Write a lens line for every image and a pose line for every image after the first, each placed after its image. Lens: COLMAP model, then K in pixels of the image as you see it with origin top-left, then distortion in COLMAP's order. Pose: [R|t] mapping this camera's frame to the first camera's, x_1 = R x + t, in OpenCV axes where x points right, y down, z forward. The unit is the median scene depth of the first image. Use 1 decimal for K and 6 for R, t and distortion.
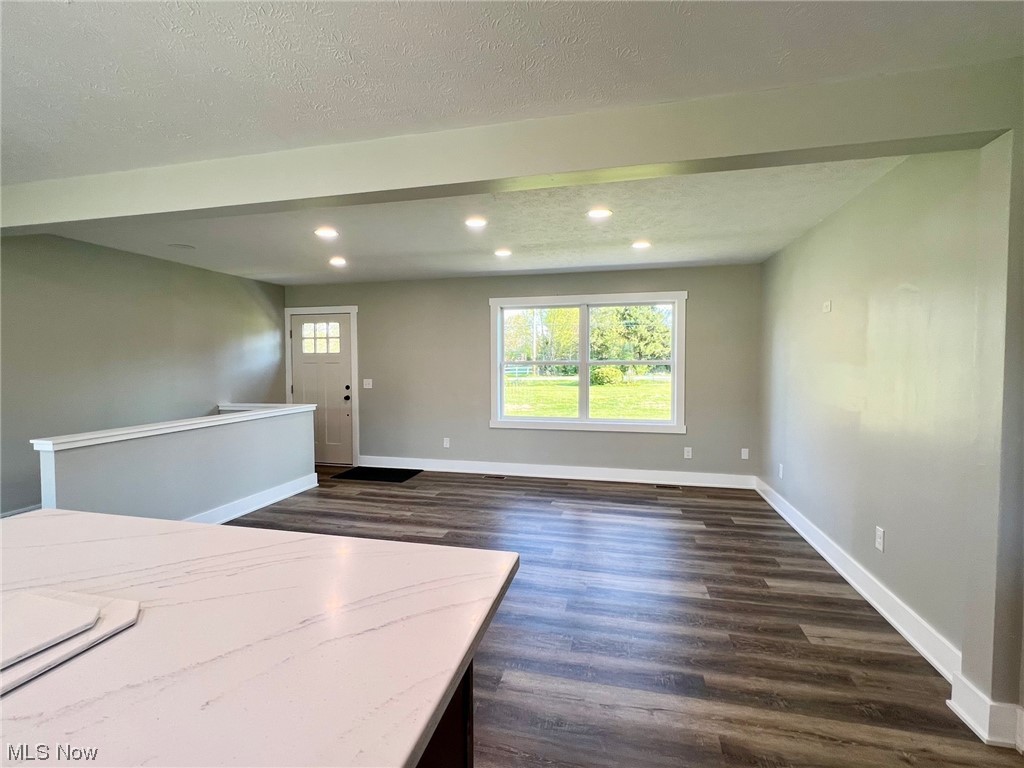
lens RADIAL K [[479.0, 0, 511.1], [0, 479.0, 377.8], [0, 0, 1]] dist [-0.000146, -0.000347]
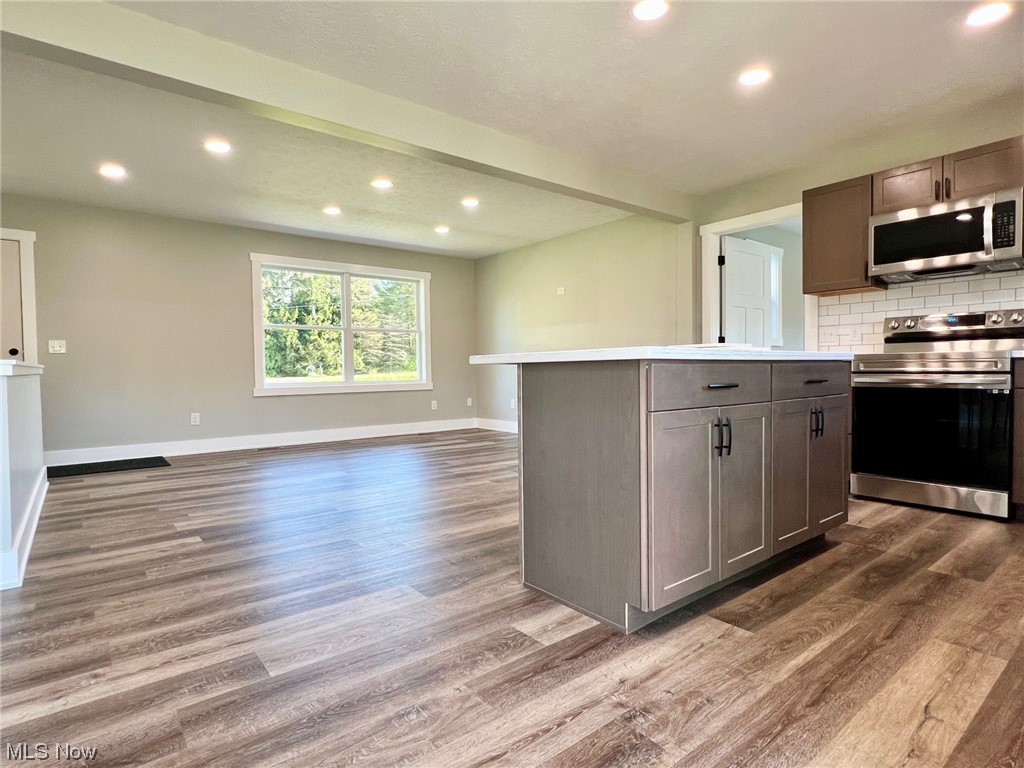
lens RADIAL K [[539.6, 0, 510.8], [0, 539.6, 386.5], [0, 0, 1]] dist [-0.001418, 0.000290]
pose [[0.618293, -0.032252, 0.785286, -0.594210], [0.034884, 0.999299, 0.013577, 0.097230], [-0.785173, 0.018999, 0.618984, -0.010695]]
